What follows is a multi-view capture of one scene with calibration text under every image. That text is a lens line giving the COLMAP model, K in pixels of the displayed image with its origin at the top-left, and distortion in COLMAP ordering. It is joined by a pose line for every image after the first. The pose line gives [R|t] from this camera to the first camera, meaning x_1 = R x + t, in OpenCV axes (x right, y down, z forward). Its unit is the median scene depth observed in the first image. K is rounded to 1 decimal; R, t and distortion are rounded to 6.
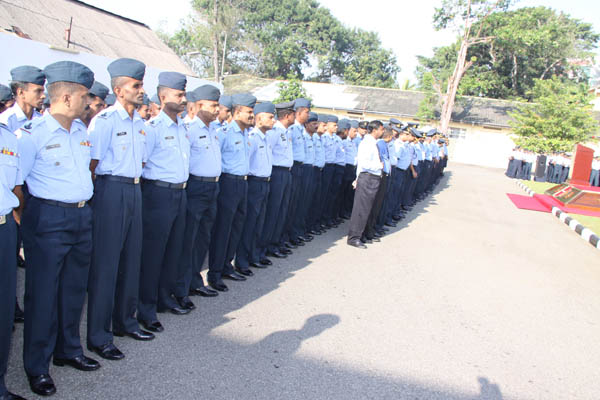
lens RADIAL K [[503.2, 0, 306.5], [0, 503.2, 201.5], [0, 0, 1]] dist [-0.210198, 0.206427]
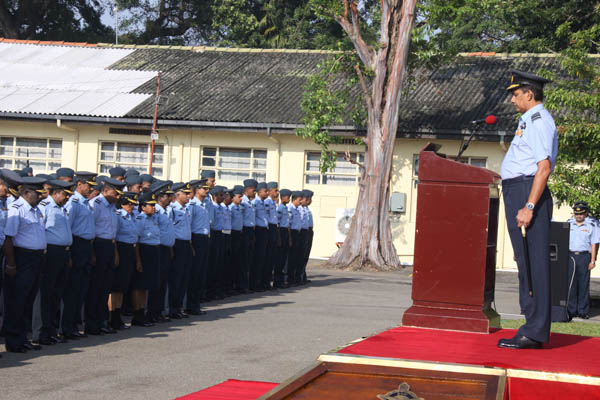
lens RADIAL K [[1451.7, 0, 300.0], [0, 1451.7, 200.0], [0, 0, 1]] dist [0.709552, 0.082446]
pose [[0.998254, -0.049756, 0.031829, 0.107275], [0.053816, 0.988267, -0.142939, 0.000415], [-0.024344, 0.144402, 0.989220, 0.066877]]
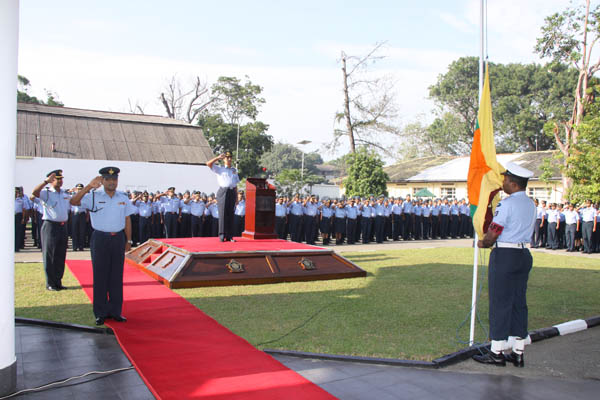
lens RADIAL K [[503.2, 0, 306.5], [0, 503.2, 201.5], [0, 0, 1]] dist [-0.210198, 0.206427]
pose [[0.740970, -0.079055, -0.666868, 0.252067], [-0.051196, 0.983507, -0.173475, 0.009263], [0.669584, 0.162681, 0.724702, 0.113092]]
